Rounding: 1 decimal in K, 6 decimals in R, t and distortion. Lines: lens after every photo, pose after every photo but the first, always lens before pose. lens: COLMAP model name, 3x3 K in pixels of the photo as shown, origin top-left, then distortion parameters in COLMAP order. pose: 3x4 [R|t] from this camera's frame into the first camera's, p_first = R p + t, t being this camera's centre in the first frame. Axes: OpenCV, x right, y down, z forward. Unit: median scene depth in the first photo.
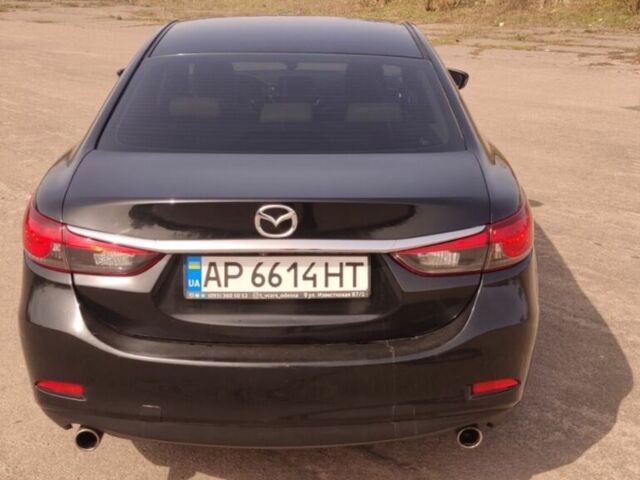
lens RADIAL K [[763.2, 0, 320.0], [0, 763.2, 240.0], [0, 0, 1]] dist [0.151244, -0.012492]
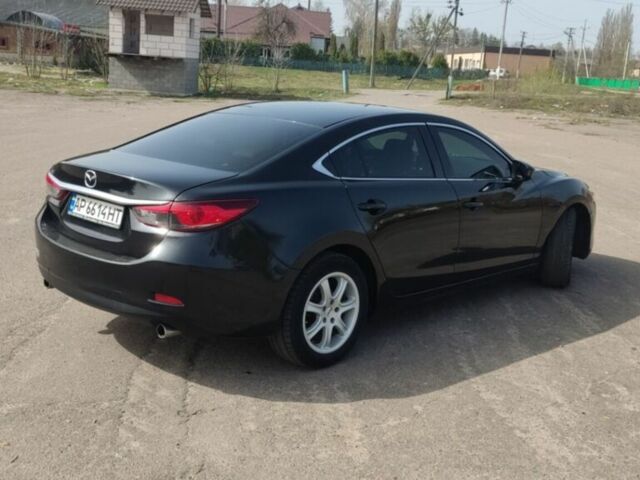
lens RADIAL K [[763.2, 0, 320.0], [0, 763.2, 240.0], [0, 0, 1]] dist [0.151244, -0.012492]
pose [[0.707166, 0.171425, -0.685952, 1.695415], [-0.268051, 0.962741, -0.035744, 0.037429], [0.654267, 0.209147, 0.726768, -0.028131]]
